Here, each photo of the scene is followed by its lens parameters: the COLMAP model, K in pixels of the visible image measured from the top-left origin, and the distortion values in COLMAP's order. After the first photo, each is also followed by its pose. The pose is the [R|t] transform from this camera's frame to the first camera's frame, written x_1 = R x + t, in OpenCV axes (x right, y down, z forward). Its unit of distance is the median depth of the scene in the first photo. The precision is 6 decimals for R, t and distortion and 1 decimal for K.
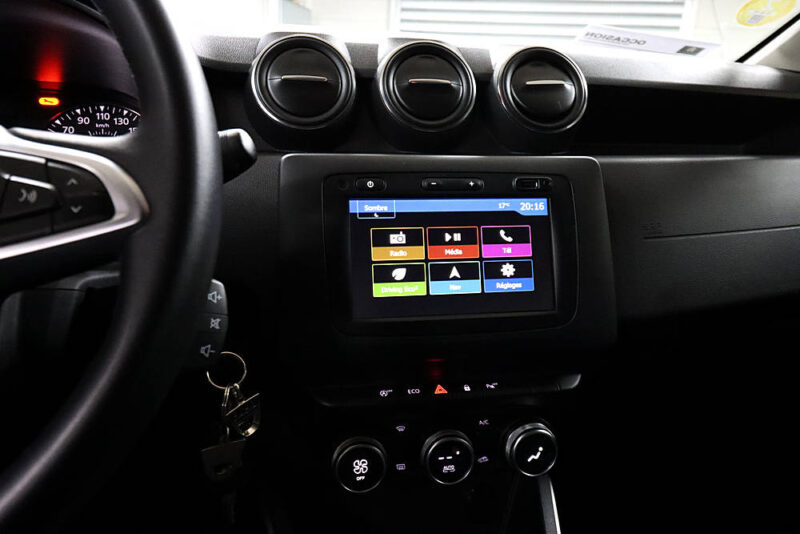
lens RADIAL K [[555.2, 0, 399.9], [0, 555.2, 258.7], [0, 0, 1]] dist [-0.004700, 0.002168]
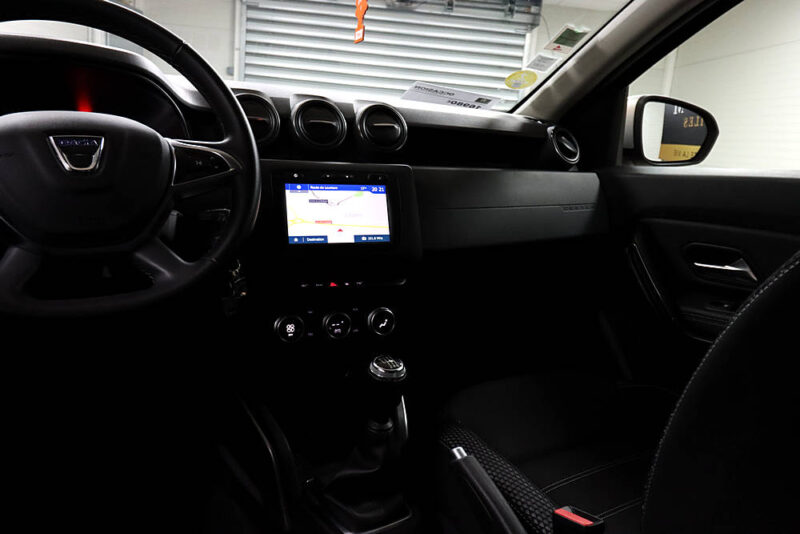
lens RADIAL K [[642.0, 0, 396.6], [0, 642.0, 267.6], [0, 0, 1]] dist [0.003109, 0.005217]
pose [[0.971018, -0.014805, 0.238548, -0.207828], [0.025946, 0.998711, -0.043631, 0.243947], [-0.237595, 0.048555, 0.970150, -1.030566]]
